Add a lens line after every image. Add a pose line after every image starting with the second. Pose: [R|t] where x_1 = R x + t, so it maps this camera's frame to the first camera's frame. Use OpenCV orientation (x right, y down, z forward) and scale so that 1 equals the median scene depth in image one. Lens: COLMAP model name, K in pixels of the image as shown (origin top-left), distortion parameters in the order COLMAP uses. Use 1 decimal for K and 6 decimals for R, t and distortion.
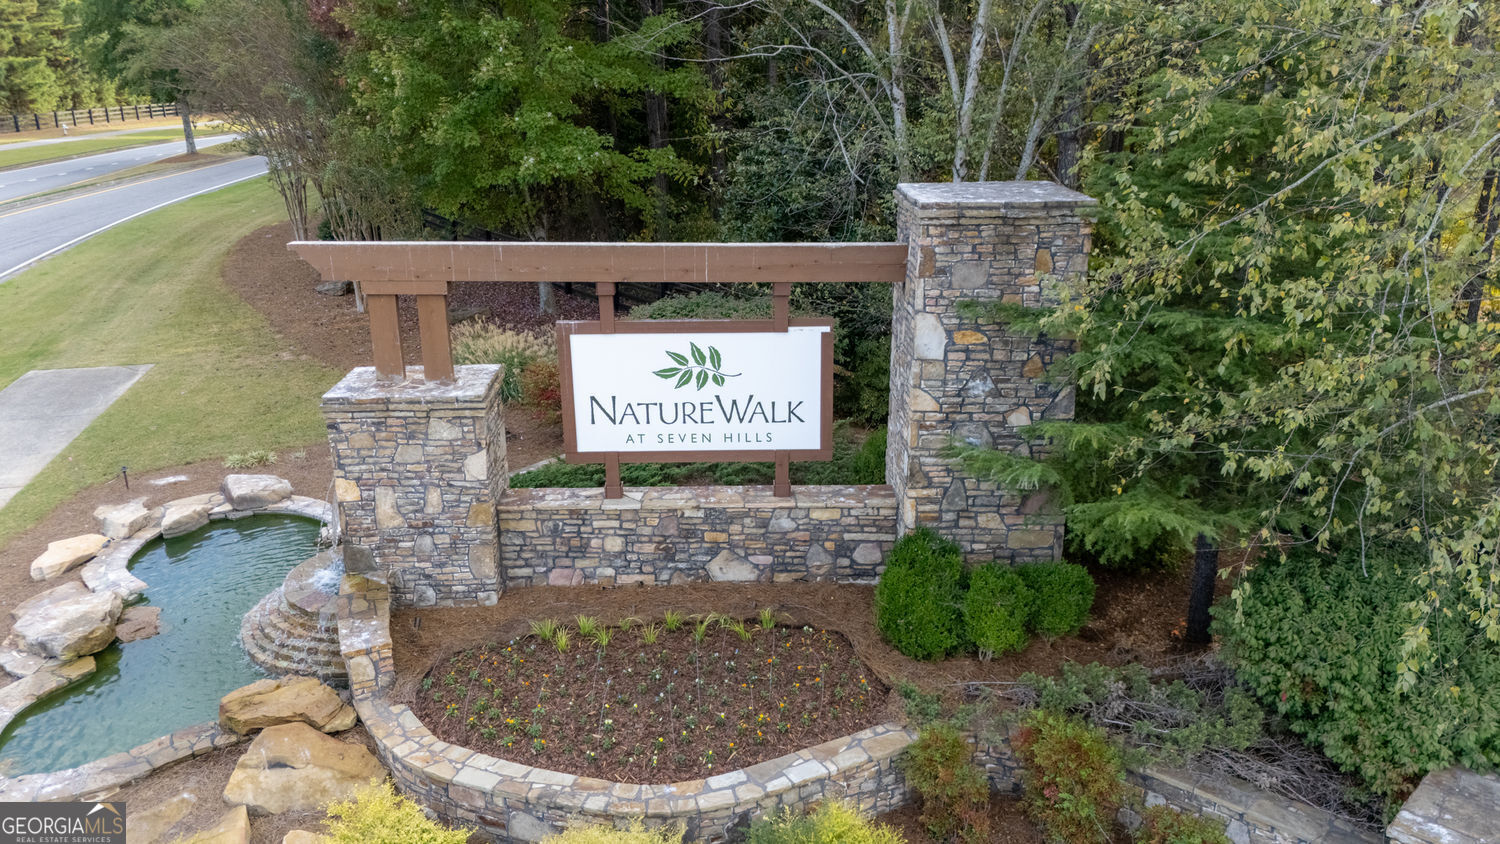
lens RADIAL K [[1097.8, 0, 750.0], [0, 1097.8, 422.0], [0, 0, 1]] dist [0.089701, -0.091829]
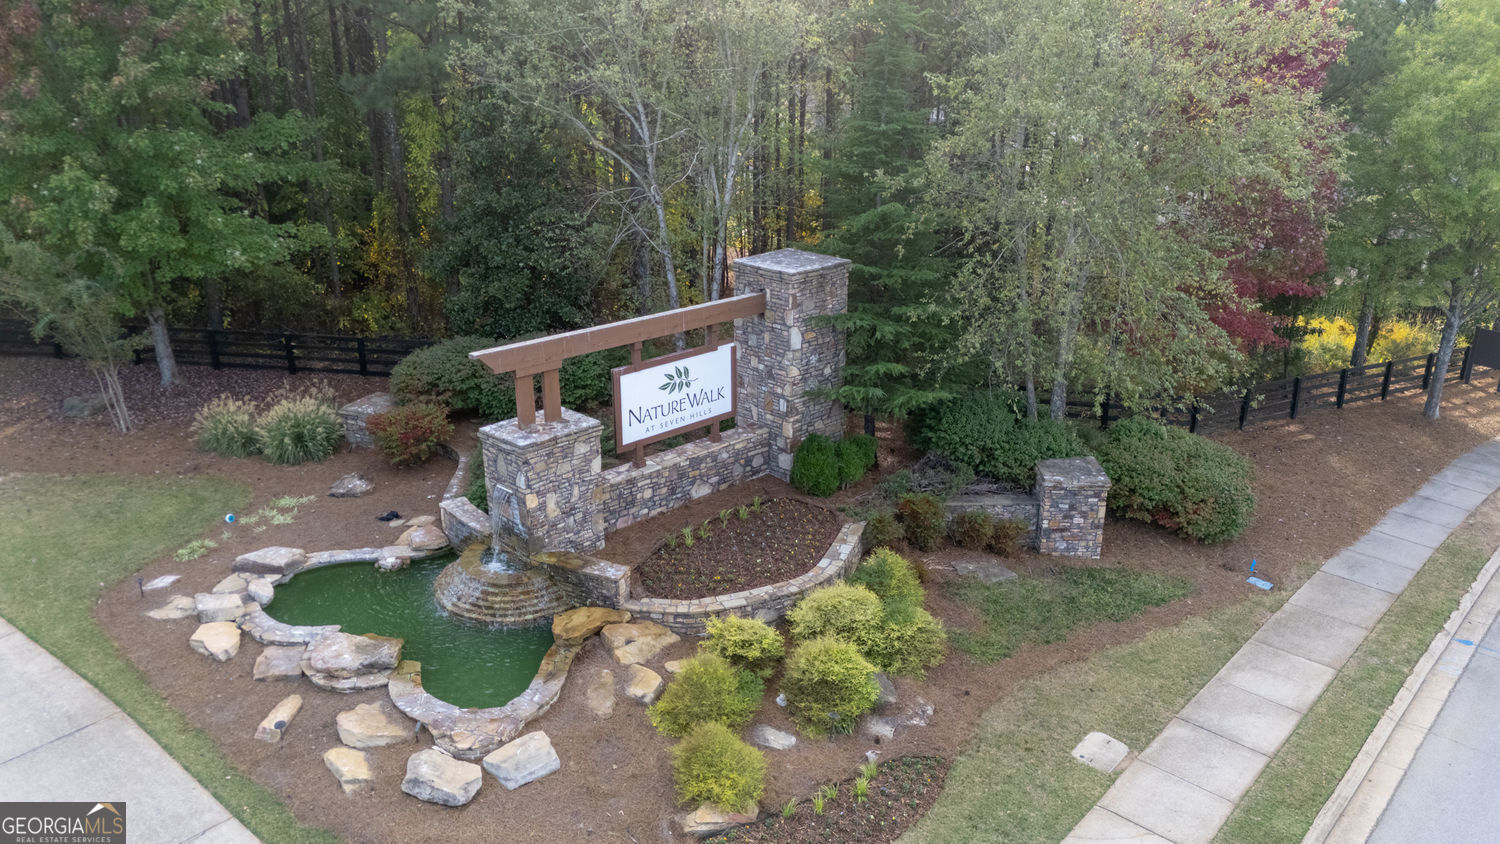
lens RADIAL K [[1097.8, 0, 750.0], [0, 1097.8, 422.0], [0, 0, 1]] dist [0.089701, -0.091829]
pose [[0.726367, -0.230992, 0.647328, -1.110433], [0.208833, 0.971479, 0.112329, -0.156843], [-0.654812, 0.053591, 0.753889, -0.387418]]
